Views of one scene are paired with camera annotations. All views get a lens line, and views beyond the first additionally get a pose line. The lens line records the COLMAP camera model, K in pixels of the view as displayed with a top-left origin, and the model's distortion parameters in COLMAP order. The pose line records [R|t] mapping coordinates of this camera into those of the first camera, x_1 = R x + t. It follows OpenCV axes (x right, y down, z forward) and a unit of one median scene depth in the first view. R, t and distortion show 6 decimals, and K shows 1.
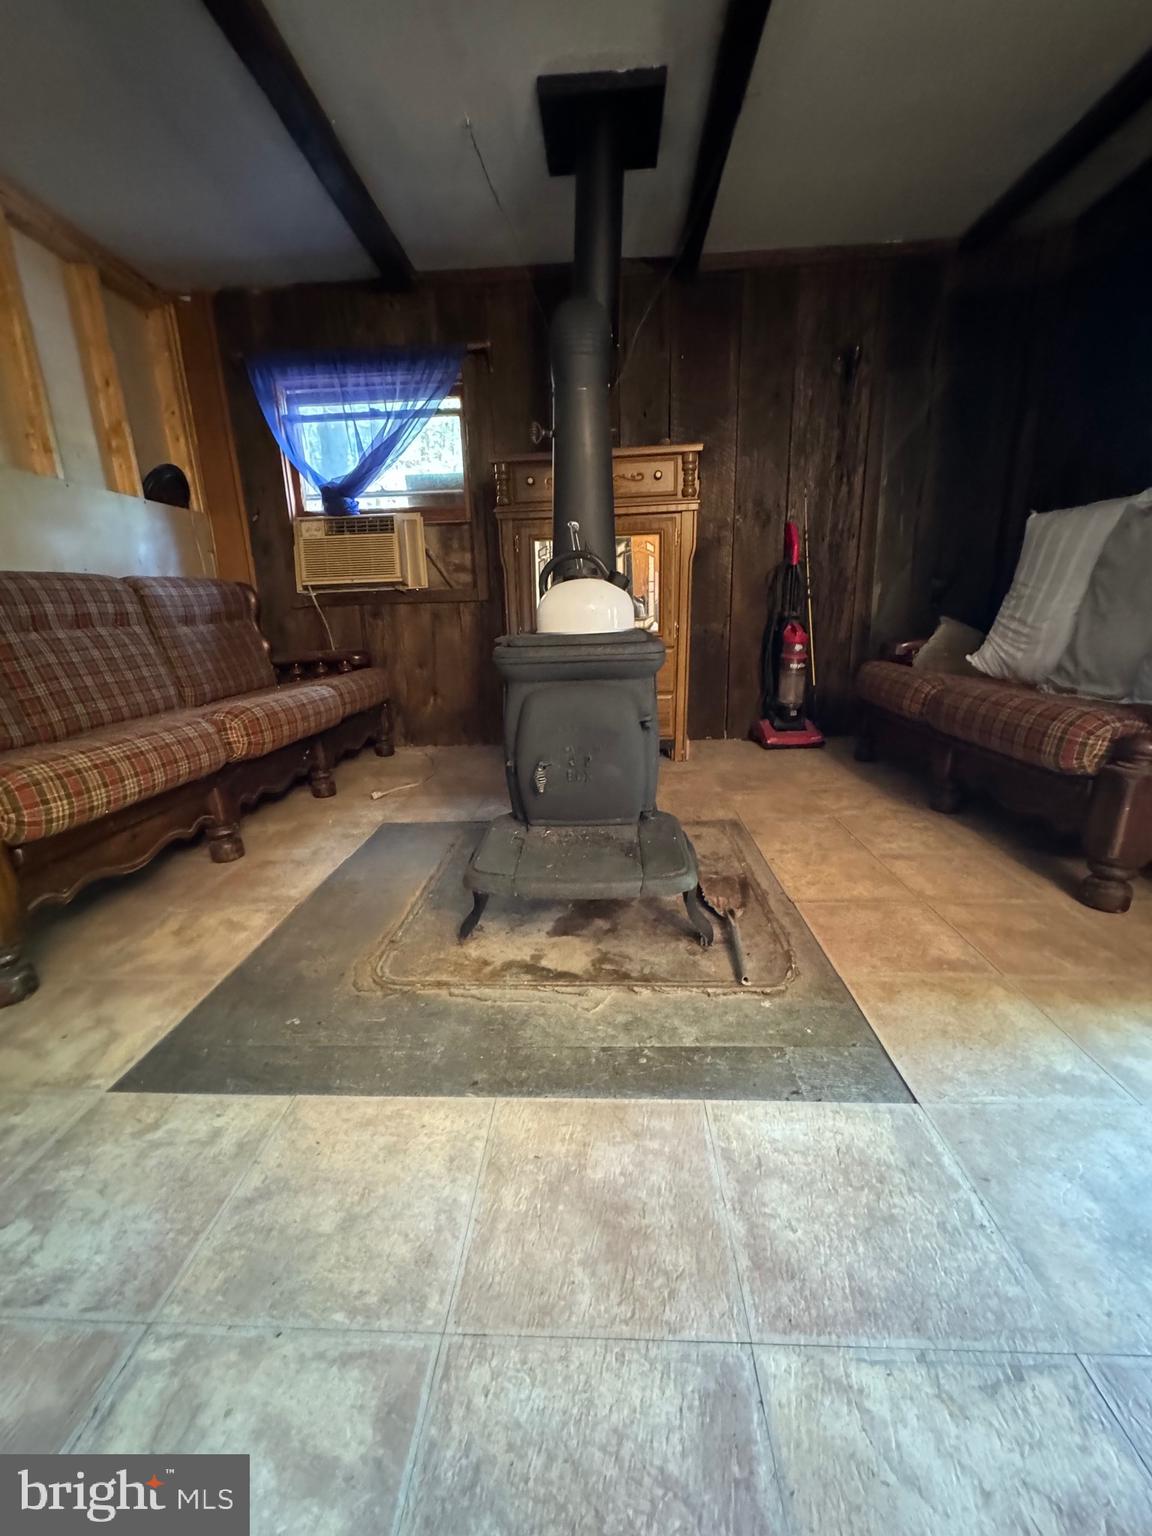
lens RADIAL K [[610.3, 0, 577.0], [0, 610.3, 771.0], [0, 0, 1]] dist [-0.000604, 0.000144]
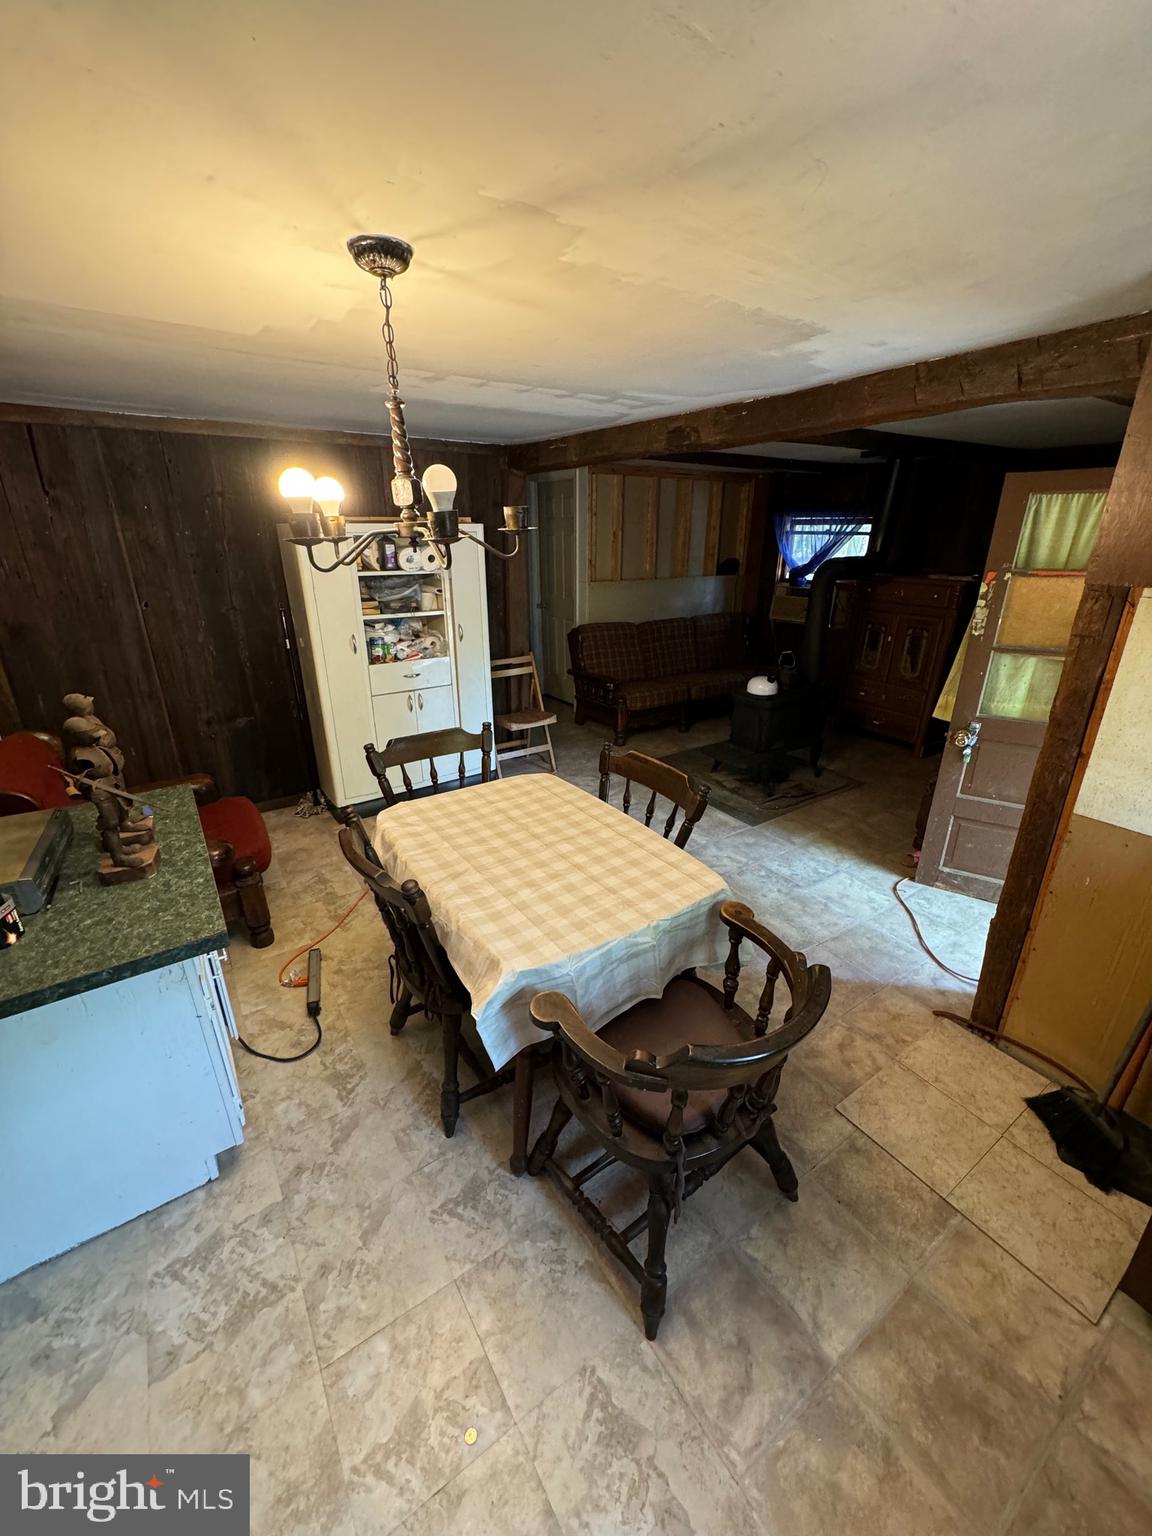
lens RADIAL K [[610.3, 0, 577.0], [0, 610.3, 771.0], [0, 0, 1]] dist [-0.000604, 0.000144]
pose [[0.596156, 0.327685, -0.732953, 2.066881], [-0.229006, 0.944396, 0.235951, -0.394573], [0.769516, 0.027187, 0.638049, -1.936720]]
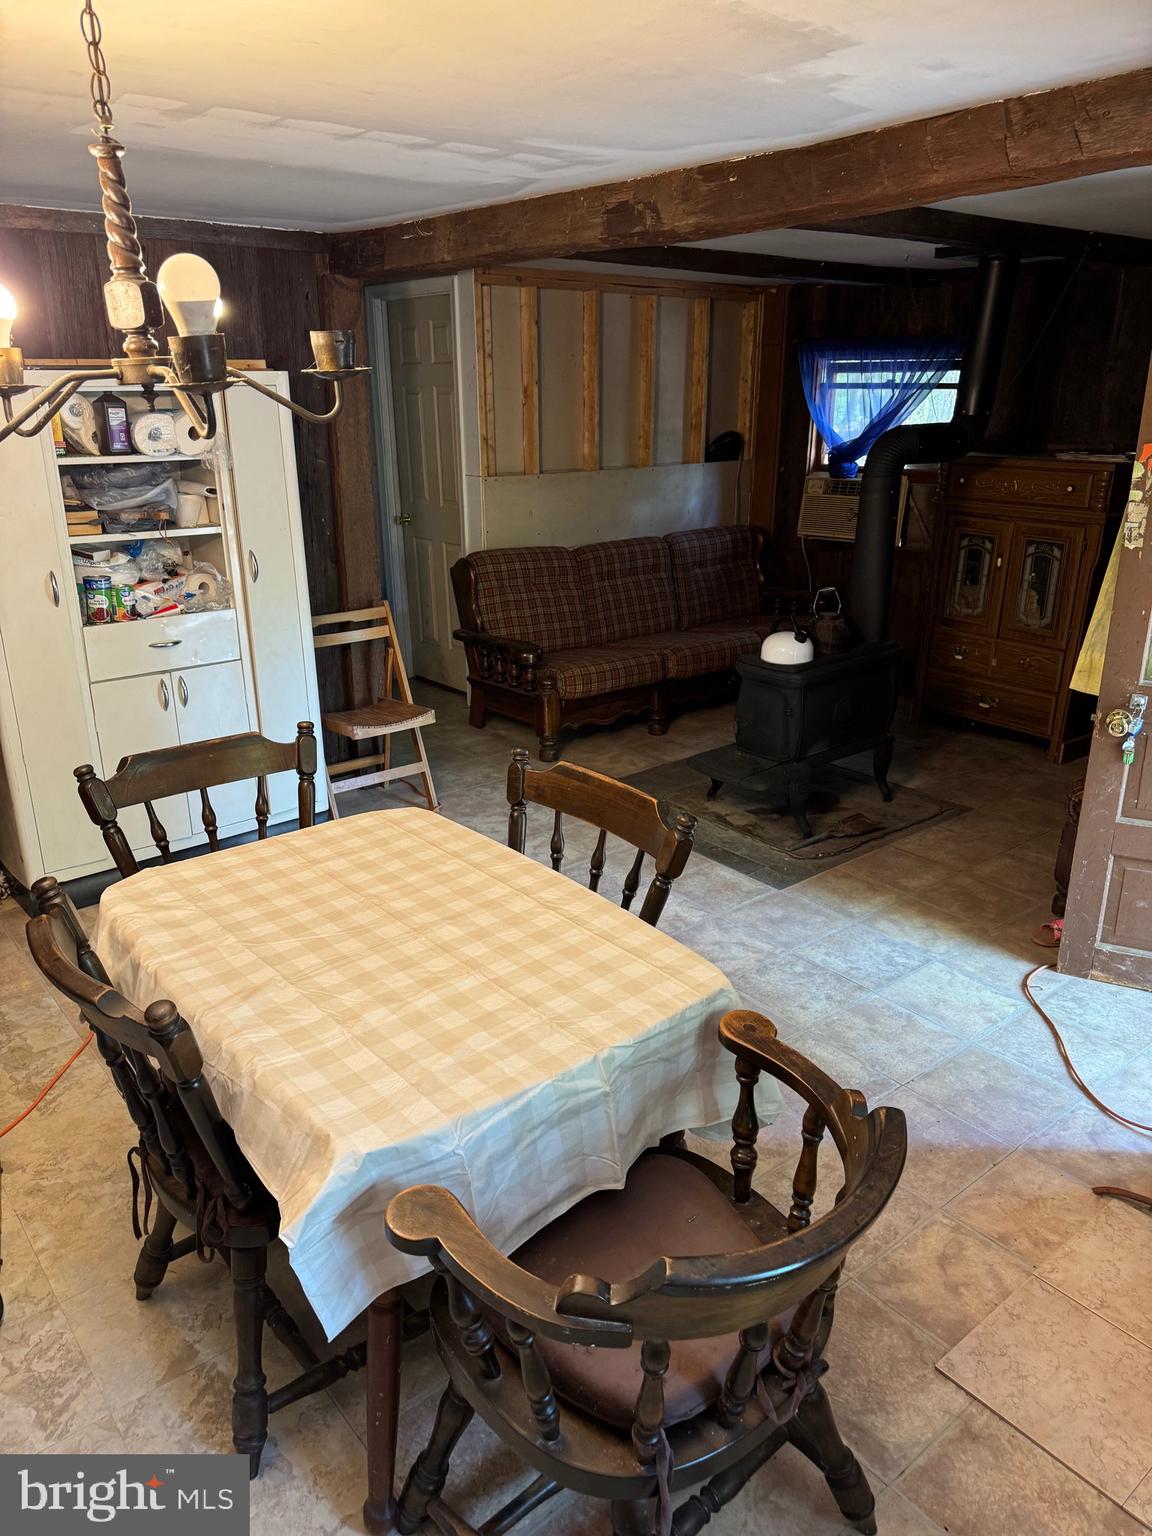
lens RADIAL K [[1078.1, 0, 572.1], [0, 1078.1, 777.4], [0, 0, 1]] dist [0.082768, -0.107346]
pose [[0.667369, 0.280858, -0.689737, 2.109363], [-0.211292, 0.959510, 0.186269, -0.380604], [0.714125, 0.021426, 0.699691, -1.933369]]
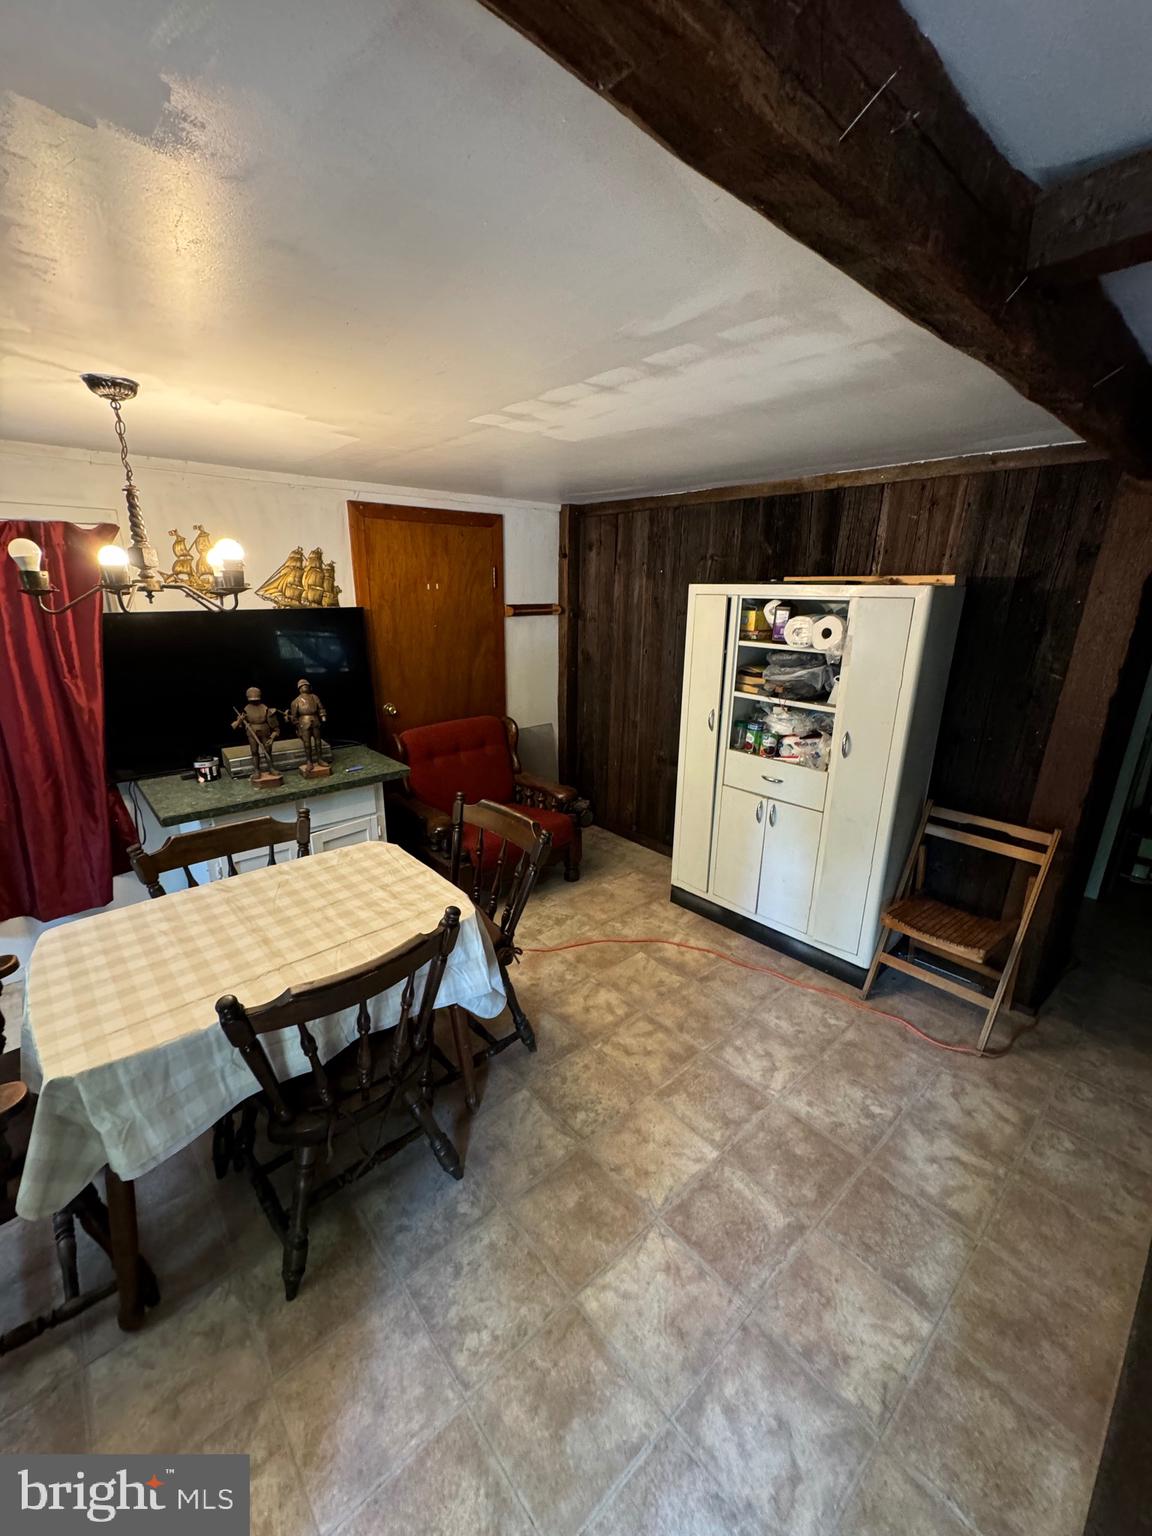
lens RADIAL K [[610.3, 0, 577.0], [0, 610.3, 771.0], [0, 0, 1]] dist [-0.000604, 0.000144]
pose [[-0.720292, 0.223937, -0.656530, 1.215277], [-0.167742, 0.862138, 0.478102, -0.951946], [0.673084, 0.454501, -0.583427, 0.225966]]
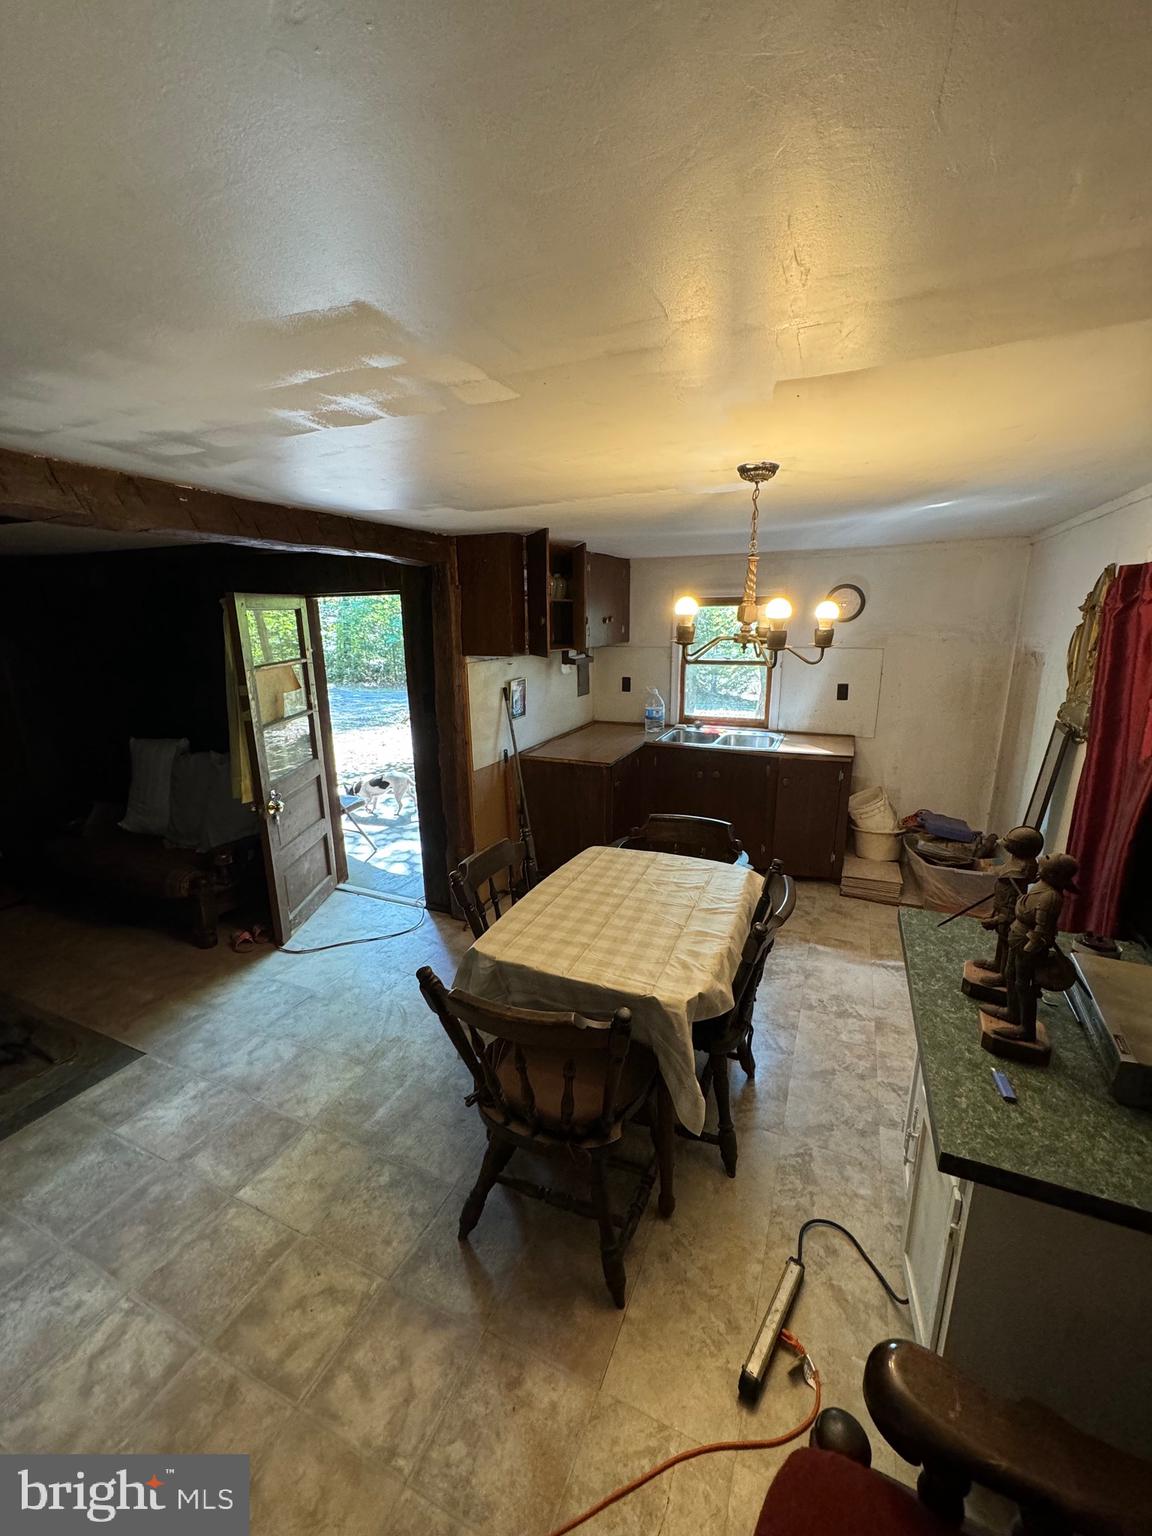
lens RADIAL K [[610.3, 0, 577.0], [0, 610.3, 771.0], [0, 0, 1]] dist [-0.000604, 0.000144]
pose [[0.362587, -0.191106, 0.912145, -0.798205], [0.238805, 0.965124, 0.107278, -0.420920], [-0.900835, 0.178927, 0.395579, -1.638436]]
